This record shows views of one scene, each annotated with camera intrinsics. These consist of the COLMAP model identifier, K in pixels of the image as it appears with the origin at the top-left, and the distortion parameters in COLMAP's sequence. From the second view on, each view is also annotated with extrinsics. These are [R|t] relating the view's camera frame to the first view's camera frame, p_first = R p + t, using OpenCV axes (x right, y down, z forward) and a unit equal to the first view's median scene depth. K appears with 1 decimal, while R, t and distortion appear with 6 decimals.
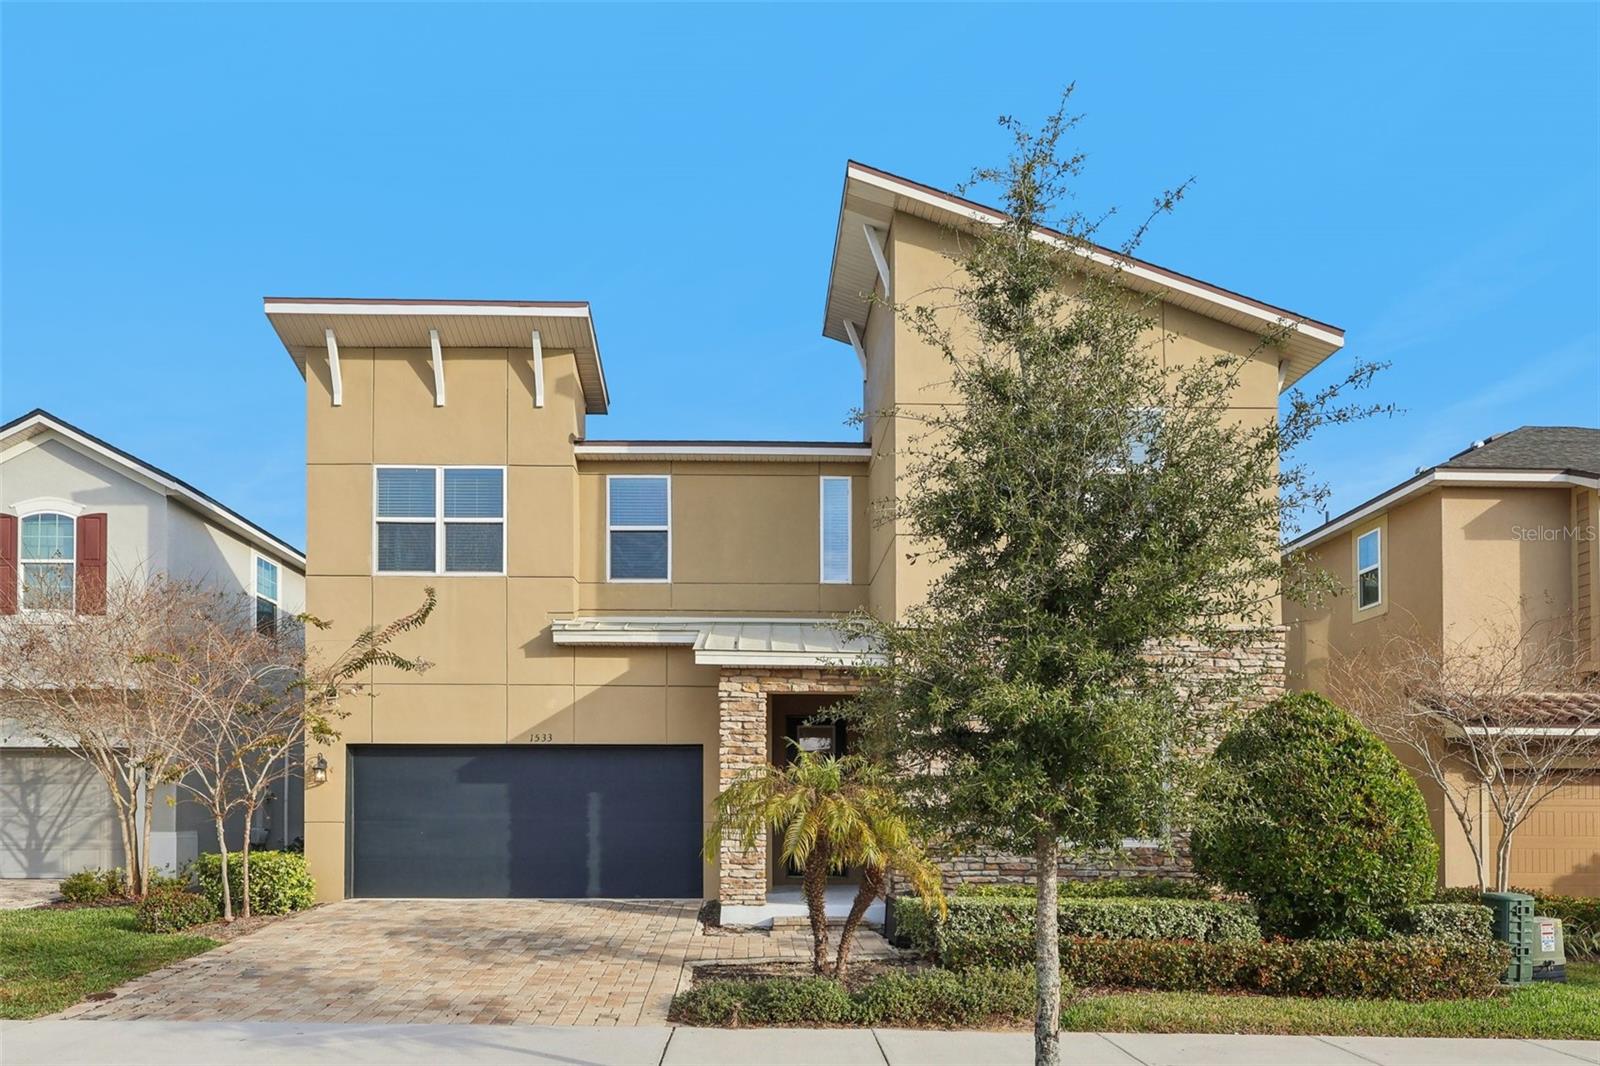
lens RADIAL K [[969.3, 0, 800.0], [0, 969.3, 533.0], [0, 0, 1]] dist [-0.001057, -0.000028]
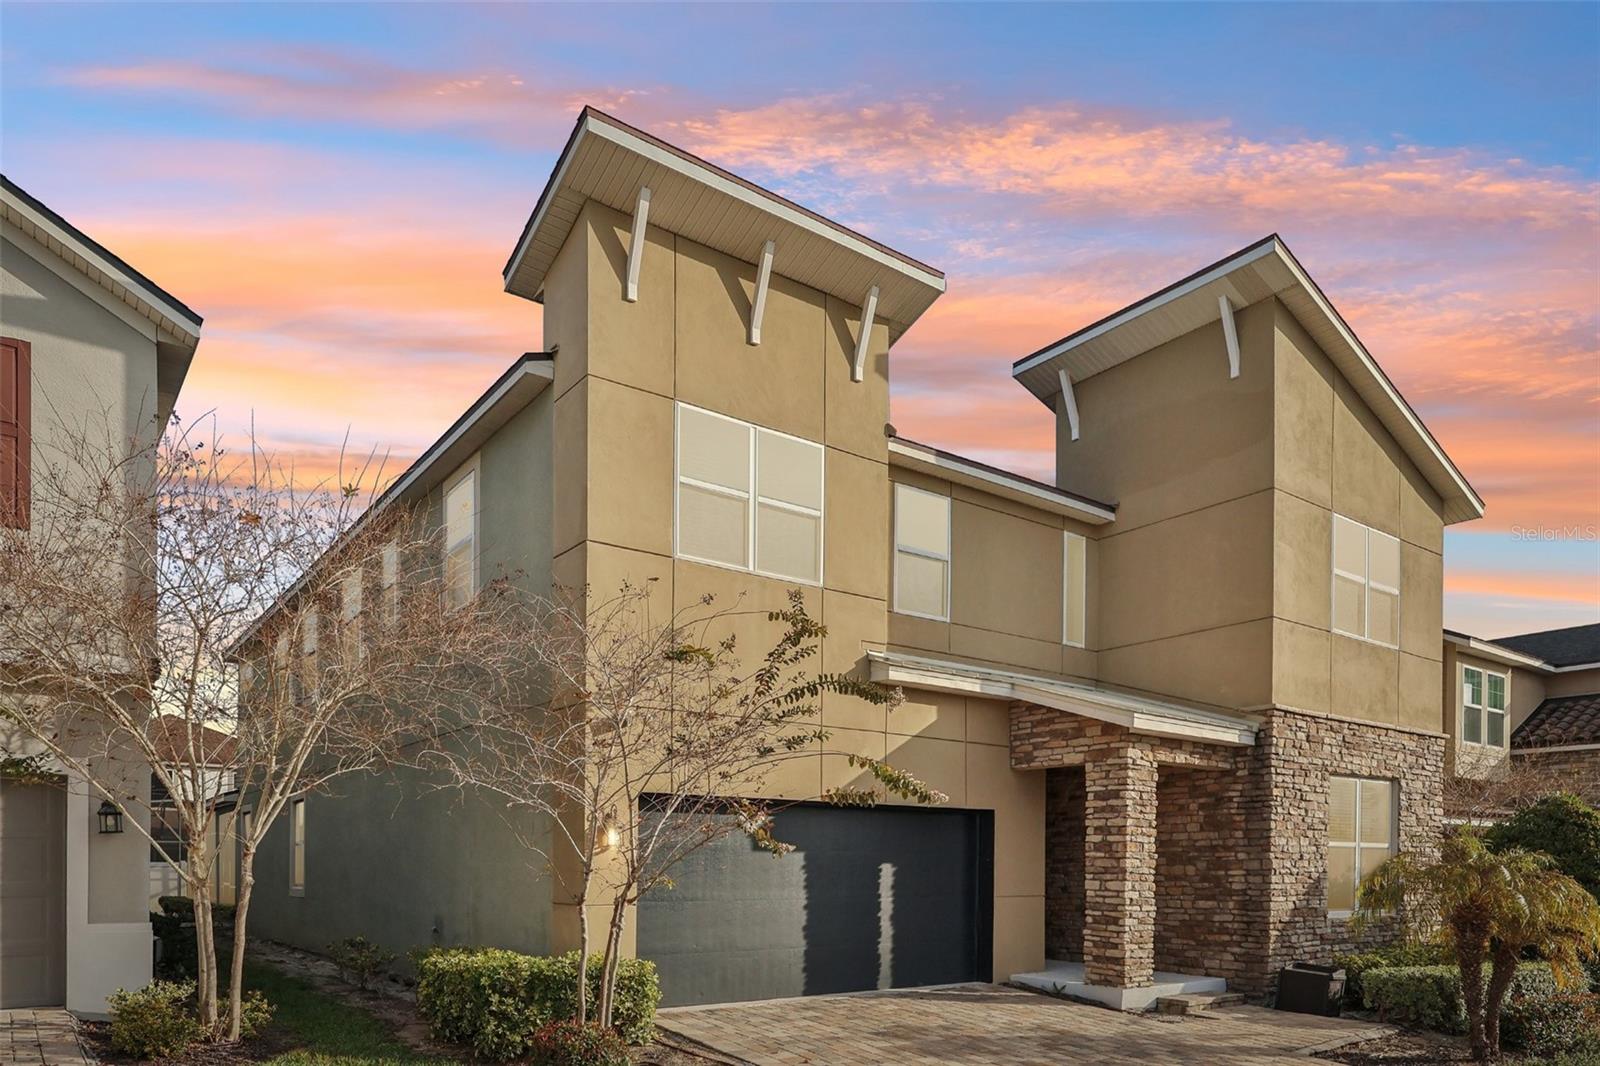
lens RADIAL K [[1085.7, 0, 800.0], [0, 1085.7, 533.0], [0, 0, 1]] dist [-0.090136, 0.000070]
pose [[0.791205, 0.186048, 0.582564, -0.863559], [-0.175668, 0.981596, -0.074902, 0.073519], [-0.585778, -0.043075, 0.809326, 0.316314]]
